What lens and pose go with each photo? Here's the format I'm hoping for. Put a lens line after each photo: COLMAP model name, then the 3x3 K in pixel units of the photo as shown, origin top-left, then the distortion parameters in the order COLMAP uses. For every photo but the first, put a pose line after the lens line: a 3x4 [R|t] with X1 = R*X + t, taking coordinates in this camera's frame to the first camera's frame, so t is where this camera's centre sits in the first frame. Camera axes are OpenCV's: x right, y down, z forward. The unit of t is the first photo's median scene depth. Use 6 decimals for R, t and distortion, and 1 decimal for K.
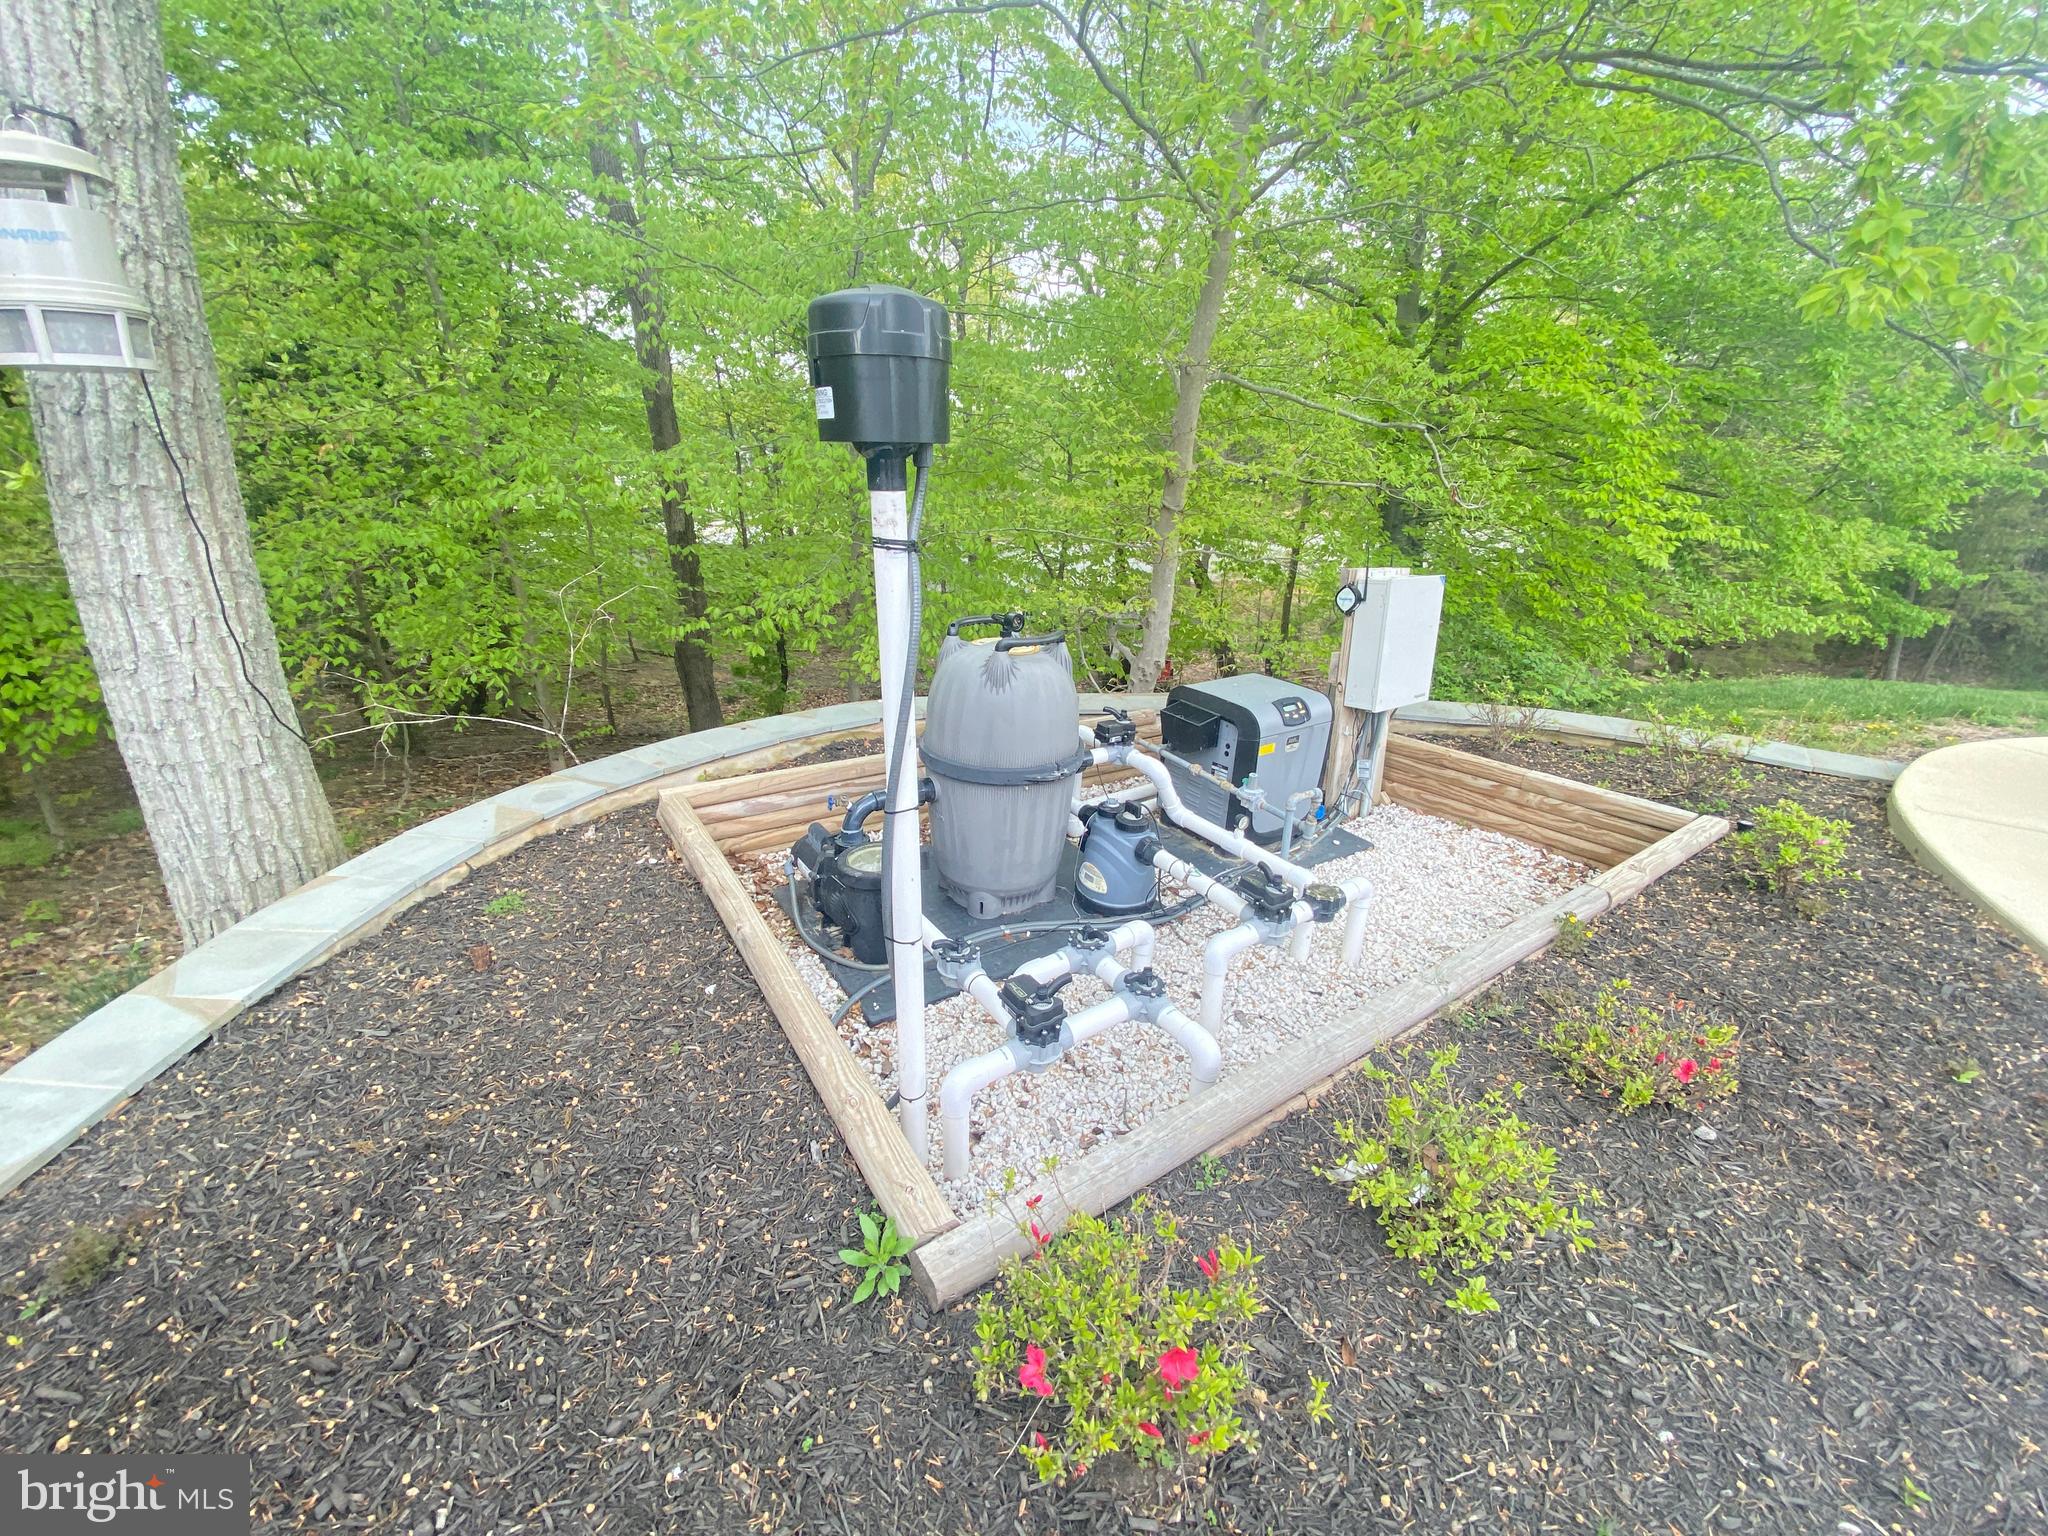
lens RADIAL K [[821.7, 0, 1015.4], [0, 821.7, 766.5], [0, 0, 1]] dist [0.037926, -0.029240]
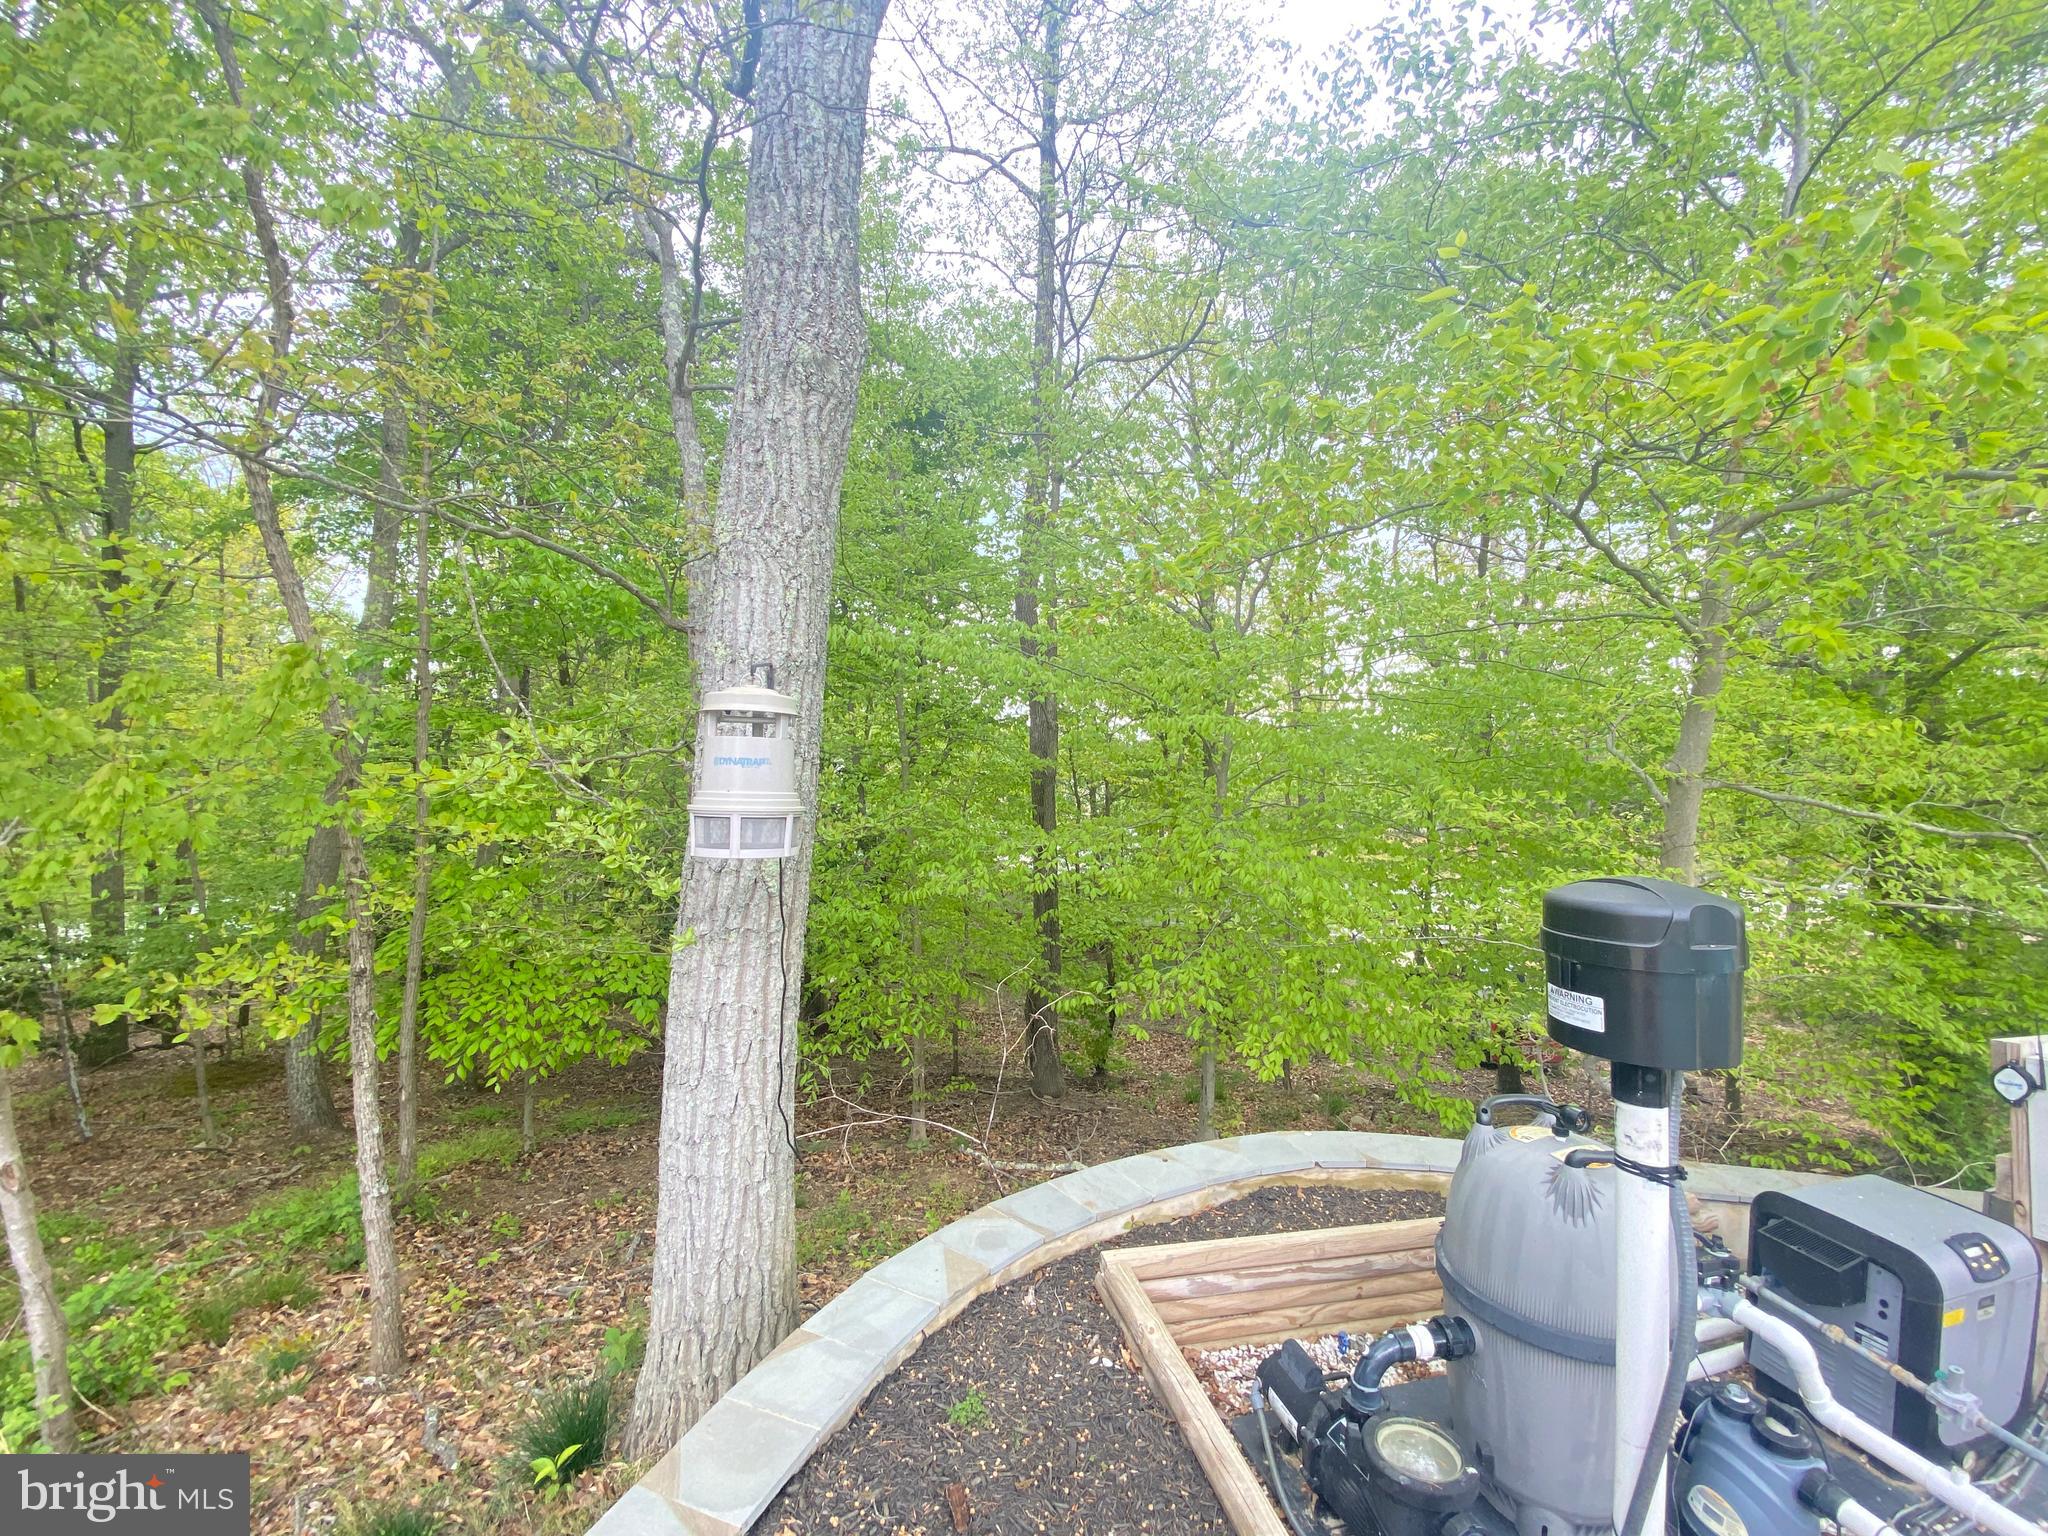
lens RADIAL K [[821.7, 0, 1015.4], [0, 821.7, 766.5], [0, 0, 1]] dist [0.037926, -0.029240]
pose [[0.939088, -0.016716, -0.343269, -0.200469], [-0.112601, 0.928719, -0.353273, -0.129359], [0.324706, 0.370407, 0.870267, -0.003715]]
